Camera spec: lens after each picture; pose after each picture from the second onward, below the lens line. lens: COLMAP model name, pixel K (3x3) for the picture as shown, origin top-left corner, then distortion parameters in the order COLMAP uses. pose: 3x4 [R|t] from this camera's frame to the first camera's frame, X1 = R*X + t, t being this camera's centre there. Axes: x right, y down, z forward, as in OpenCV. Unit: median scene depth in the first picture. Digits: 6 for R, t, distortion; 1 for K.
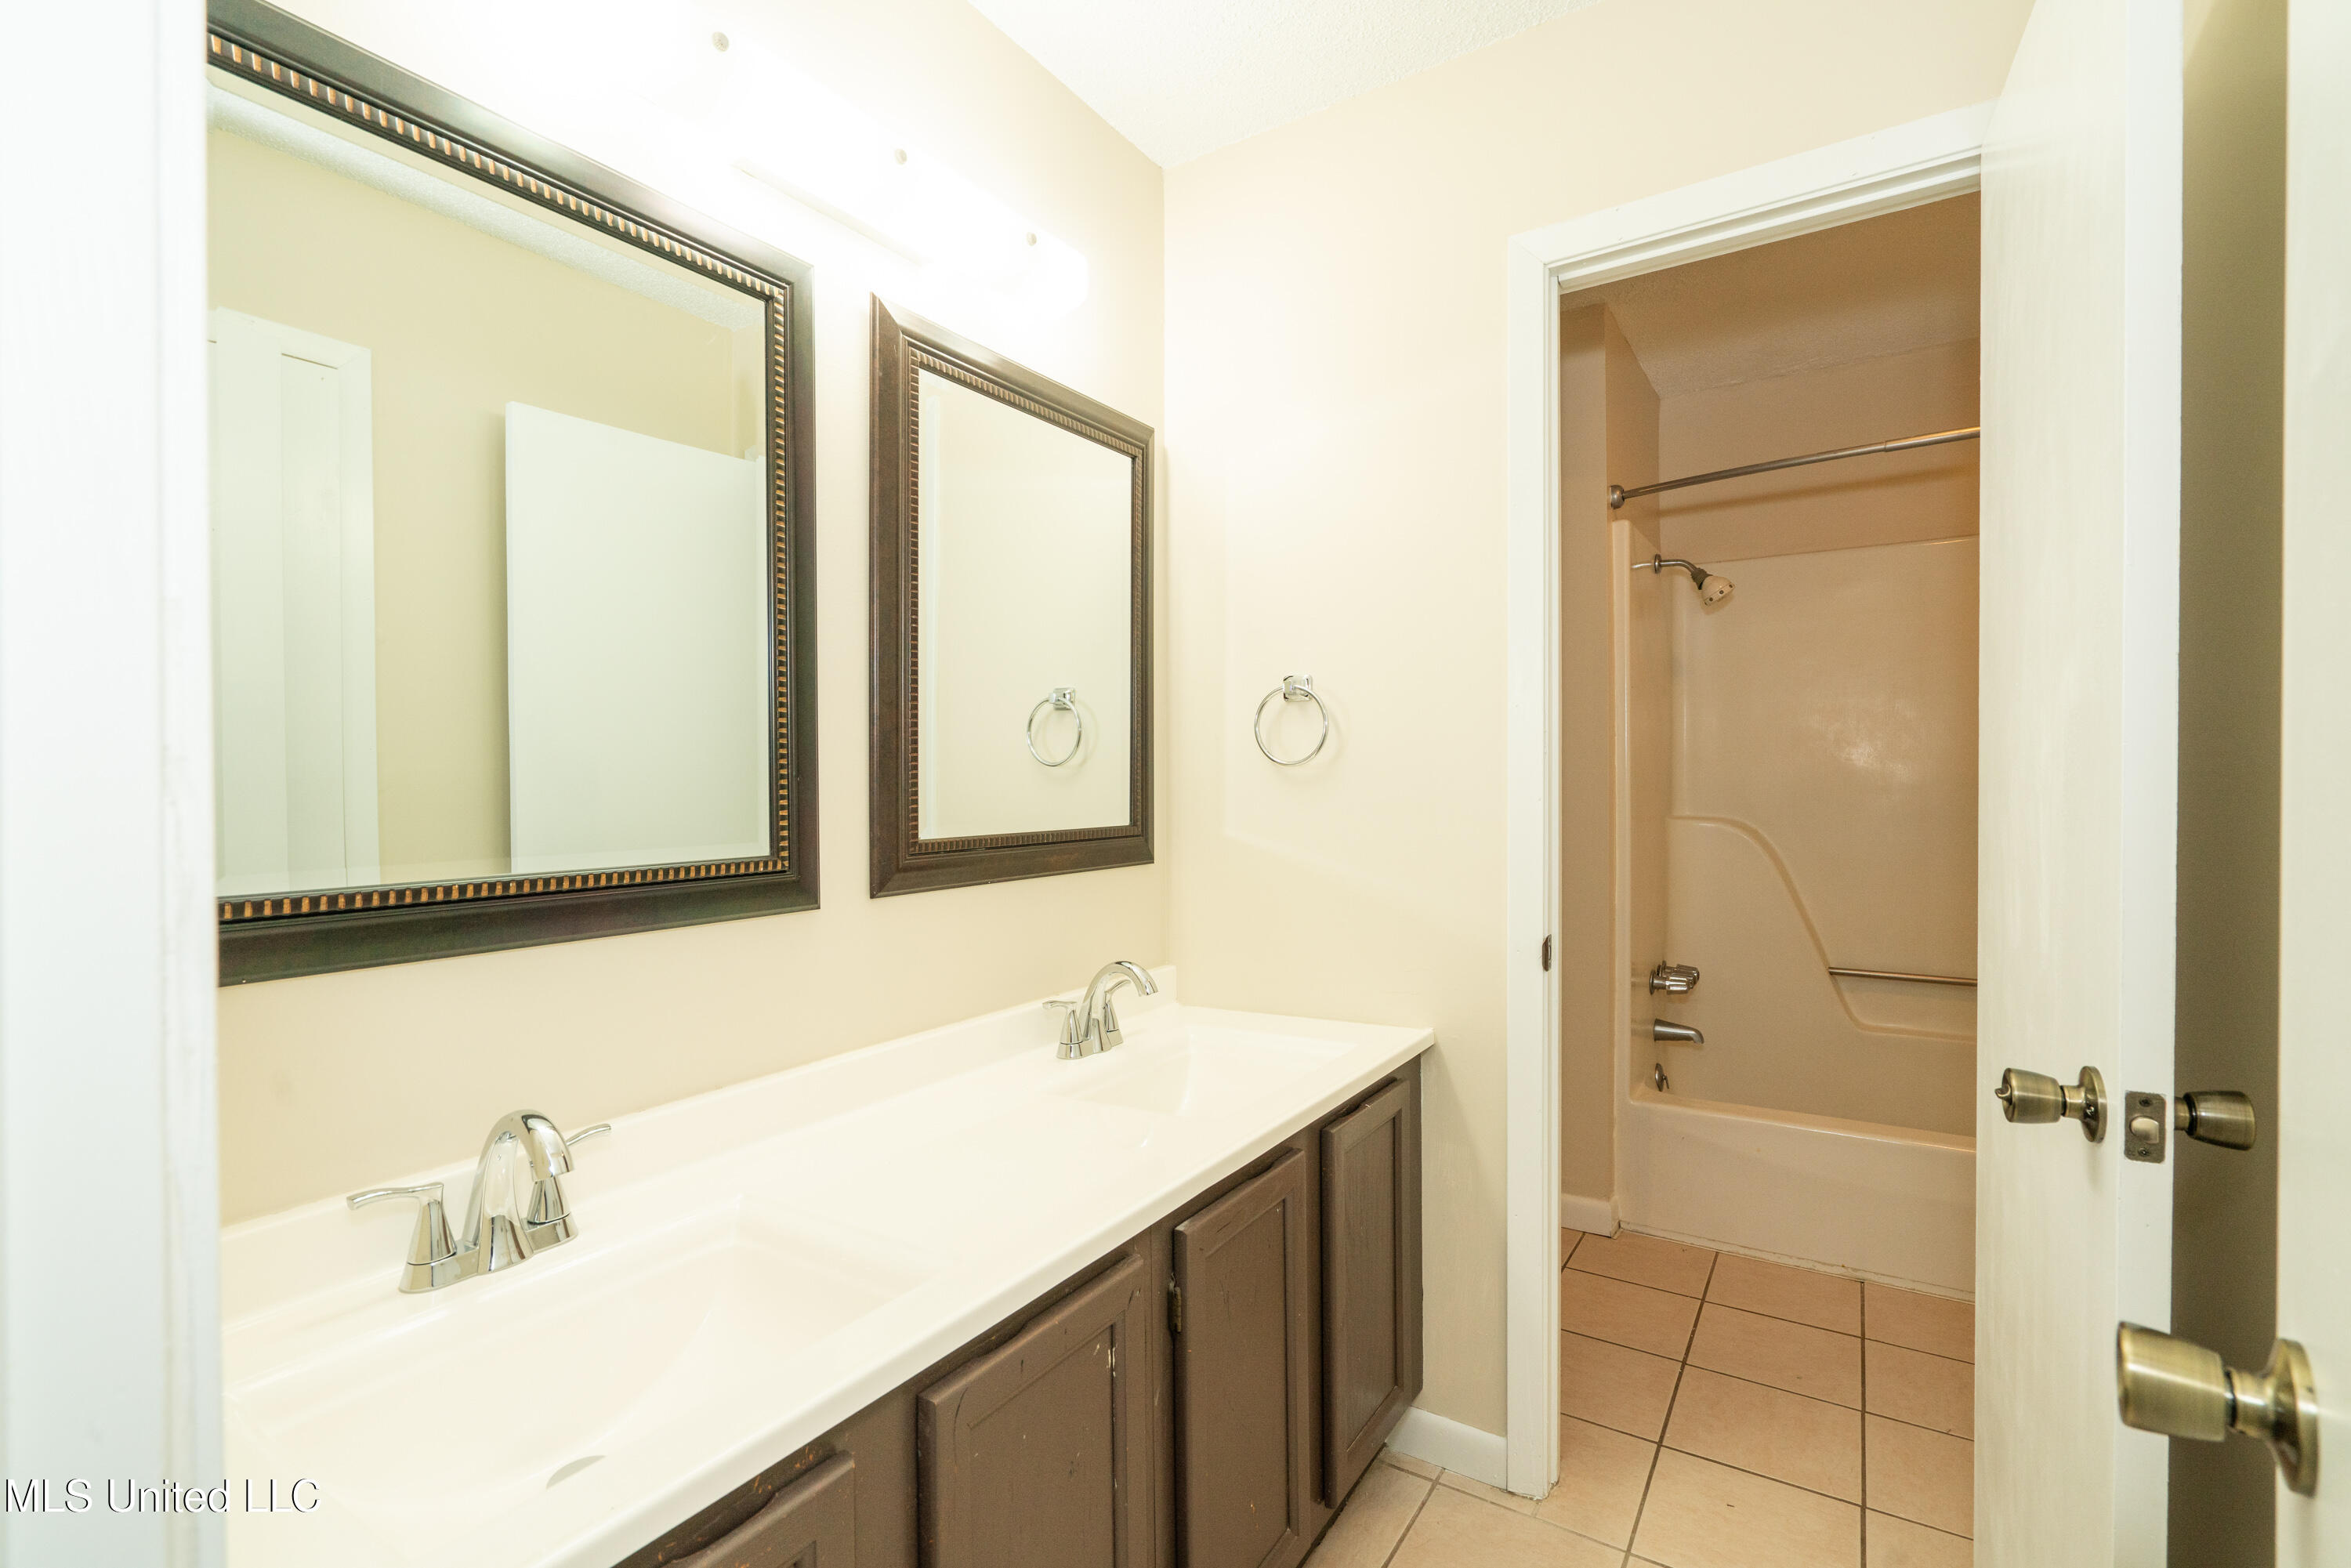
lens RADIAL K [[1065.2, 0, 1162.9], [0, 1065.2, 789.4], [0, 0, 1]] dist [-0.006902, 0.001573]
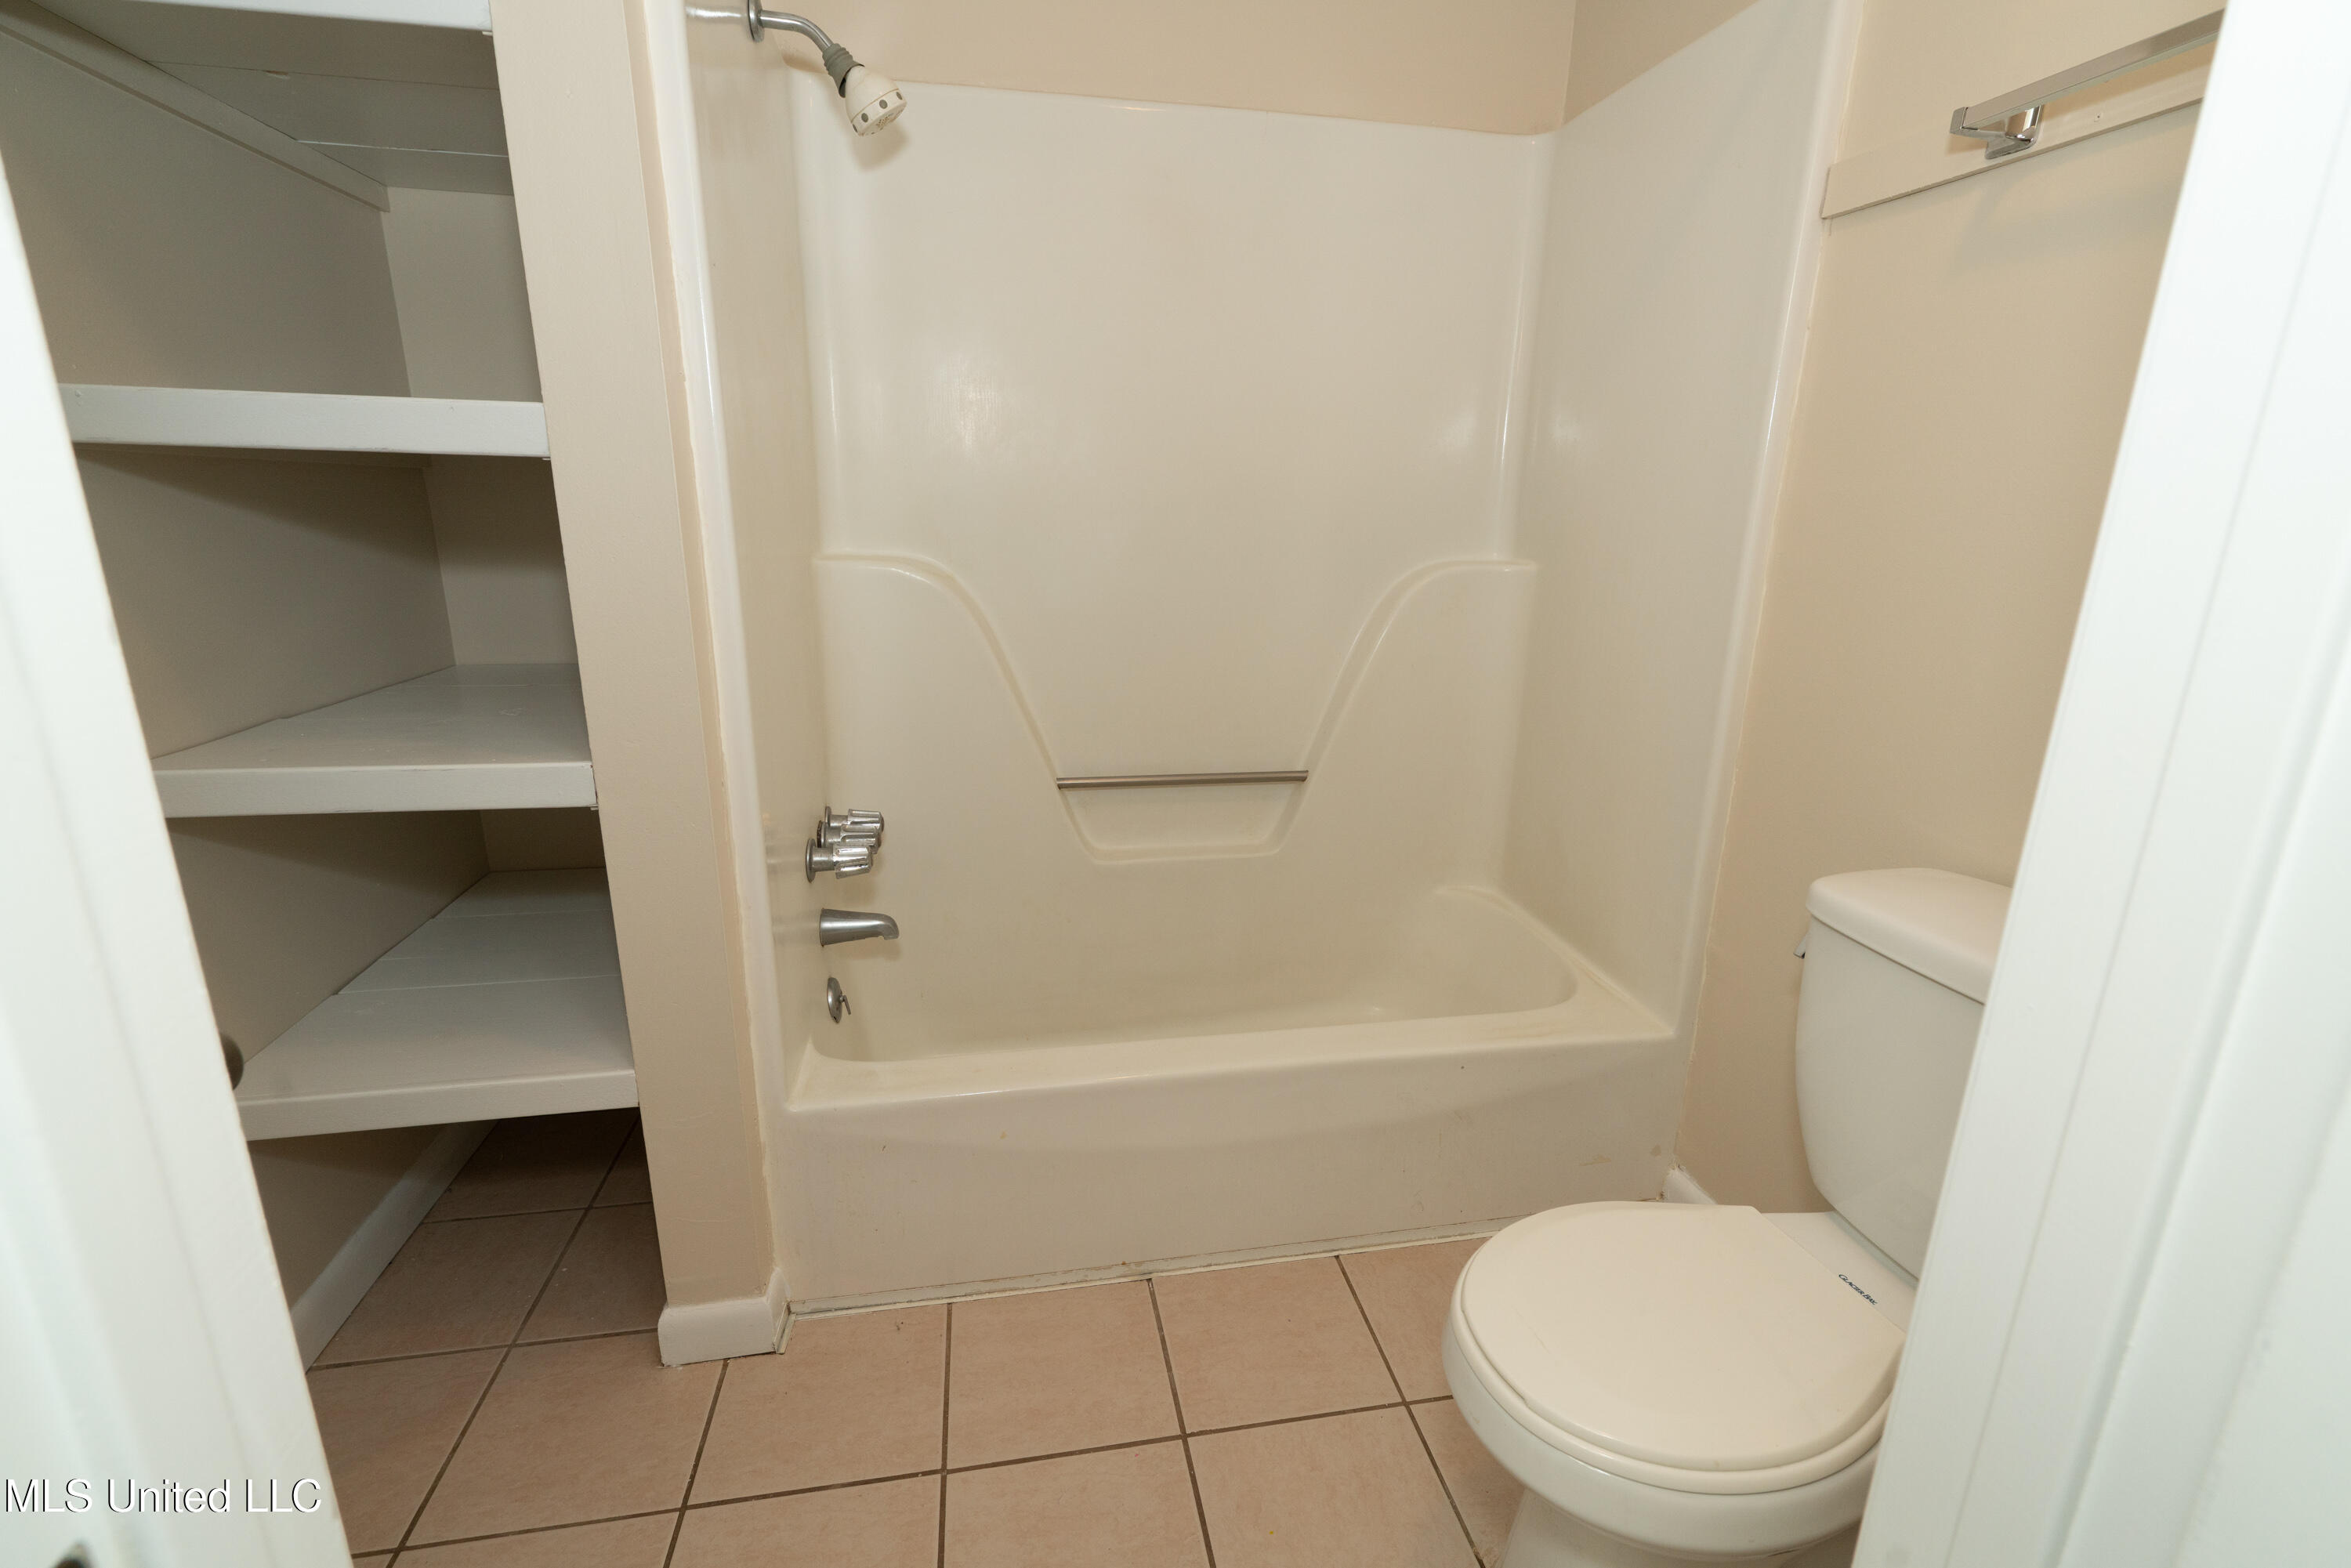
lens RADIAL K [[1065.2, 0, 1179.1], [0, 1065.2, 791.4], [0, 0, 1]] dist [-0.006902, 0.001573]
pose [[0.724962, -0.168748, 0.667798, 0.228683], [-0.011635, 0.966387, 0.256829, -0.000875], [-0.688691, -0.193961, 0.698630, 0.473162]]
